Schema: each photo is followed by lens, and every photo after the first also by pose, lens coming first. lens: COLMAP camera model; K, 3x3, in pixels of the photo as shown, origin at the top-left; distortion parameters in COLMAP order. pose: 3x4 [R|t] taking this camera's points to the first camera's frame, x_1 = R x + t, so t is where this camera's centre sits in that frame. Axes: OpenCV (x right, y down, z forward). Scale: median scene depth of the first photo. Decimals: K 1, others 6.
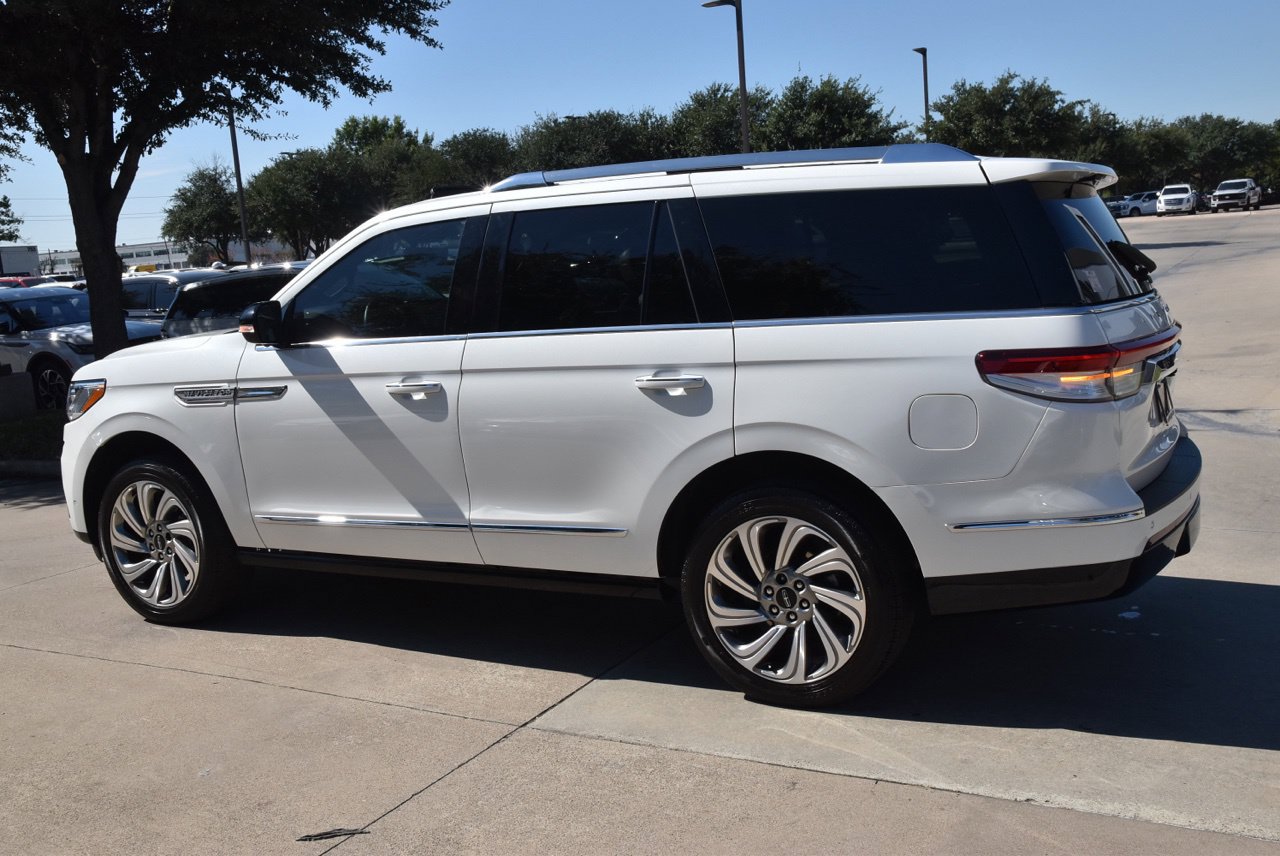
lens RADIAL K [[1230.7, 0, 676.8], [0, 1230.7, 428.4], [0, 0, 1]] dist [-0.008623, 0.034705]
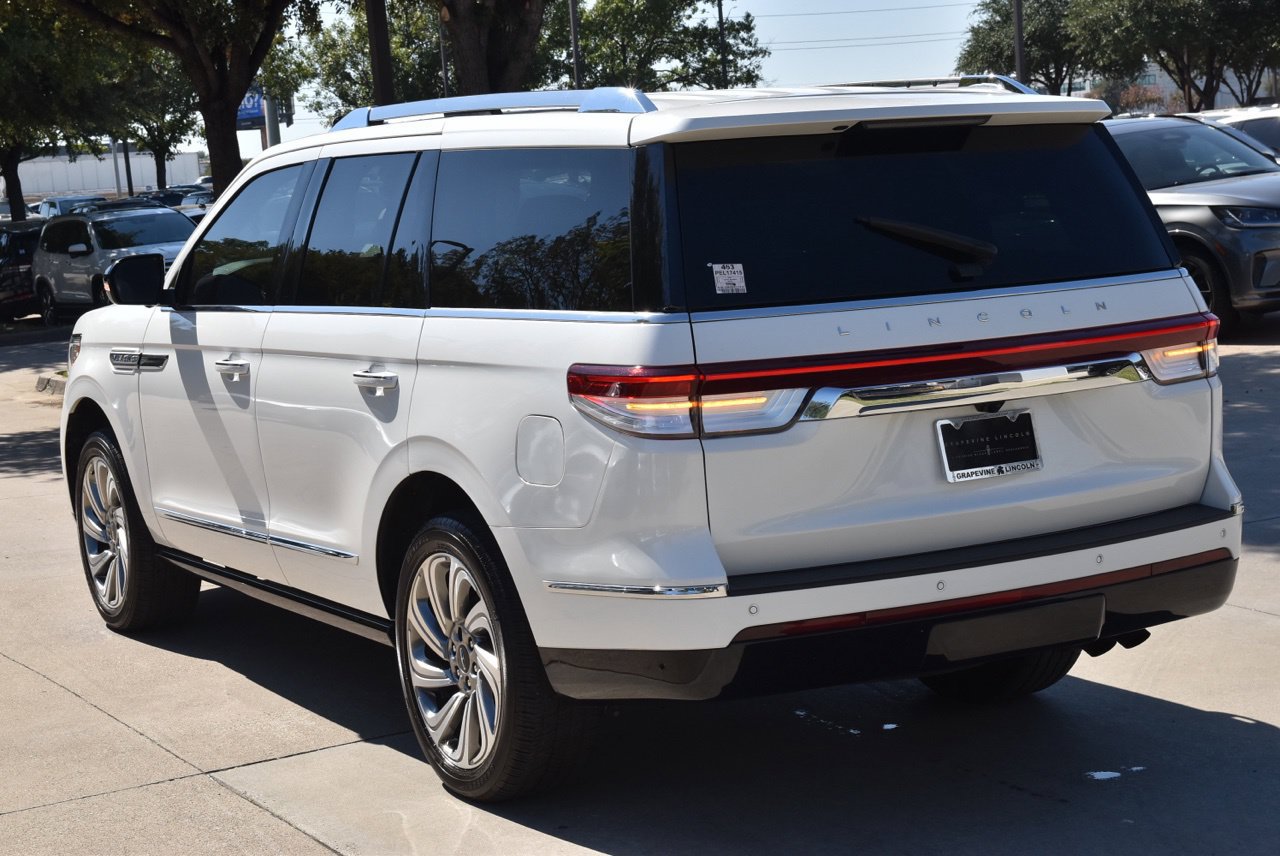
lens RADIAL K [[2246.6, 0, 699.0], [0, 2246.6, 432.0], [0, 0, 1]] dist [0.248226, 0.212712]
pose [[0.852723, 0.070015, -0.517649, 0.851314], [-0.065446, 0.997488, 0.027106, -0.051165], [0.518247, 0.010764, 0.855163, -0.151693]]
